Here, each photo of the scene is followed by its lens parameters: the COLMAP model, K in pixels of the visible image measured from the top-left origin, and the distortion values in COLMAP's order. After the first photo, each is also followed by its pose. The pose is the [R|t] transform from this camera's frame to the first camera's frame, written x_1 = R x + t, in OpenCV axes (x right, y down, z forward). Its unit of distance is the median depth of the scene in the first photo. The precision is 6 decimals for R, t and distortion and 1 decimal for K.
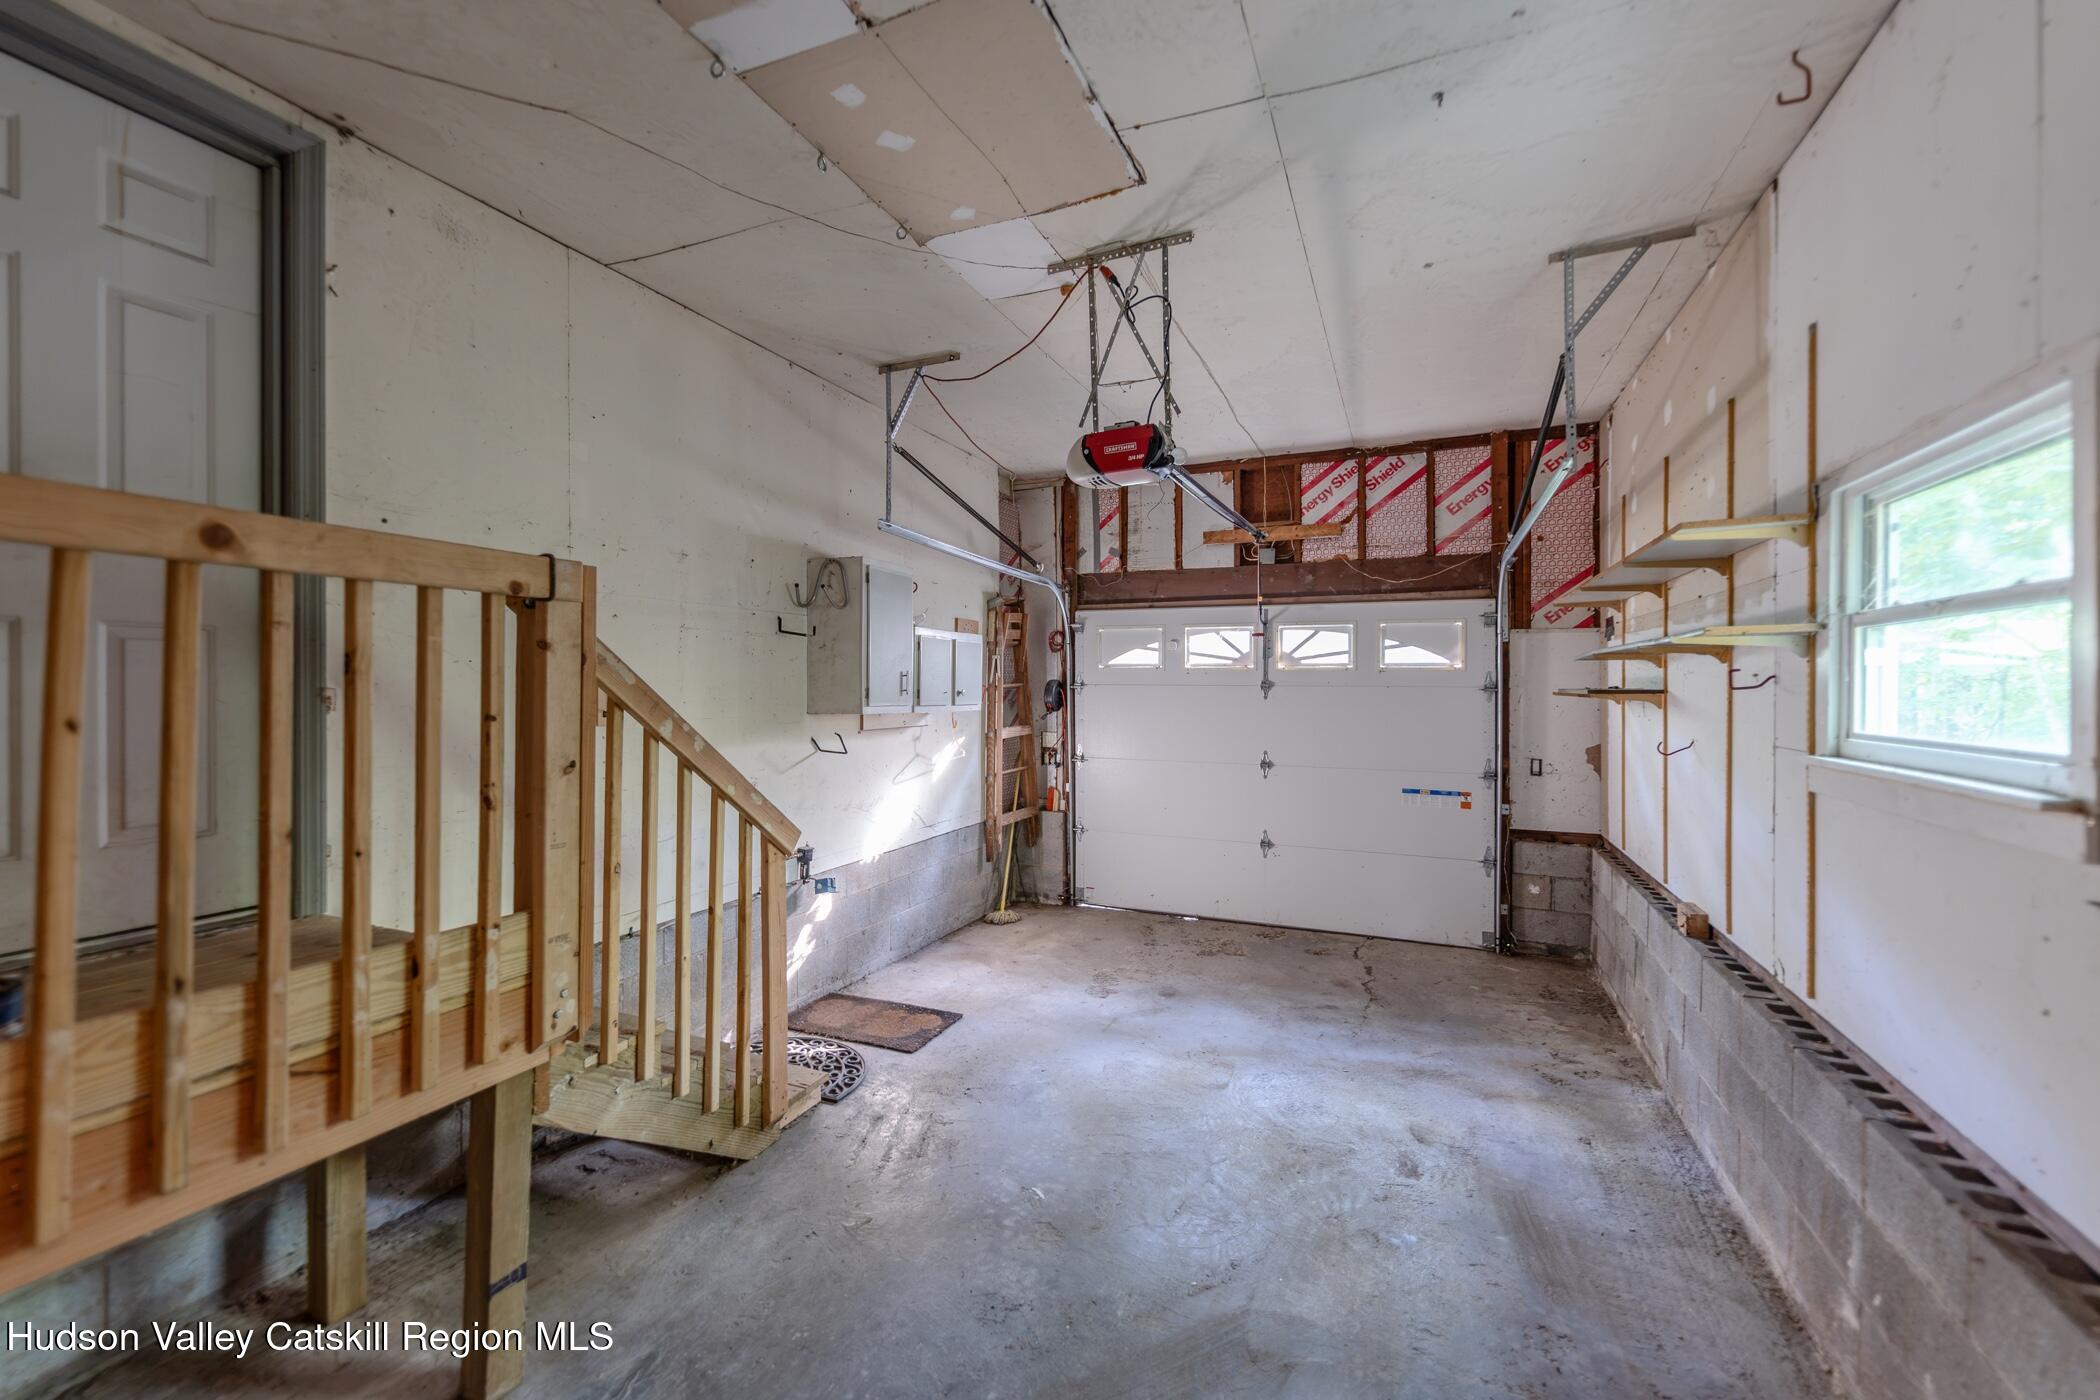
lens RADIAL K [[885.2, 0, 1038.7], [0, 885.2, 684.5], [0, 0, 1]] dist [-0.000415, -0.000022]
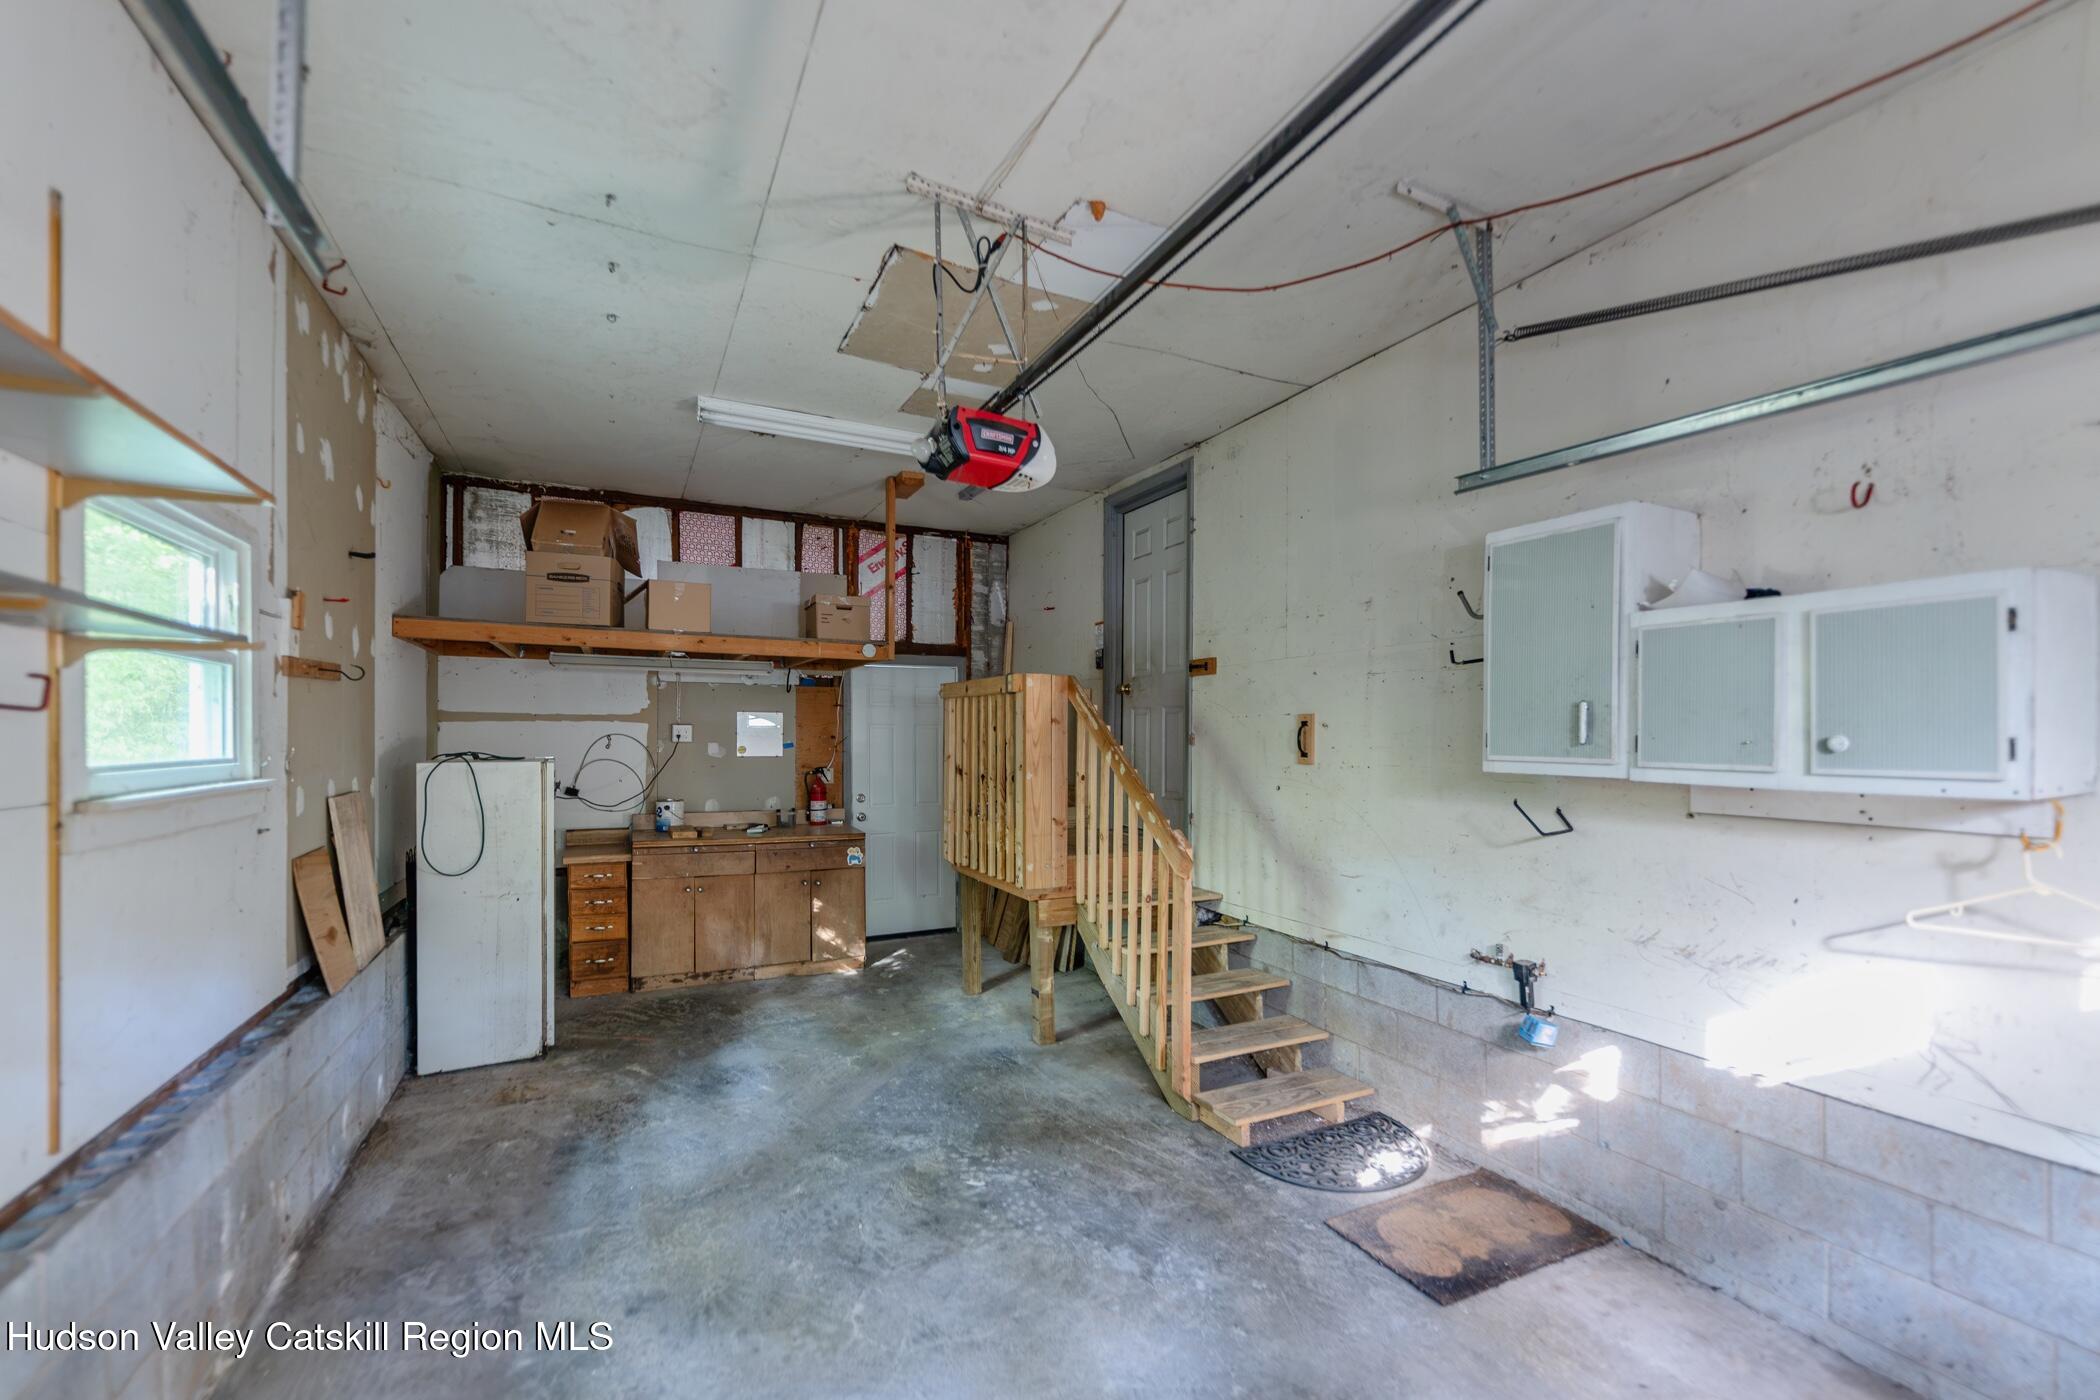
lens RADIAL K [[868.5, 0, 1051.8], [0, 868.5, 740.3], [0, 0, 1]] dist [0.000768, 0.000037]
pose [[-0.645390, -0.005918, -0.763830, 0.539127], [-0.007413, 0.999971, -0.001483, 0.014881], [0.763817, 0.004705, -0.645416, 1.244785]]
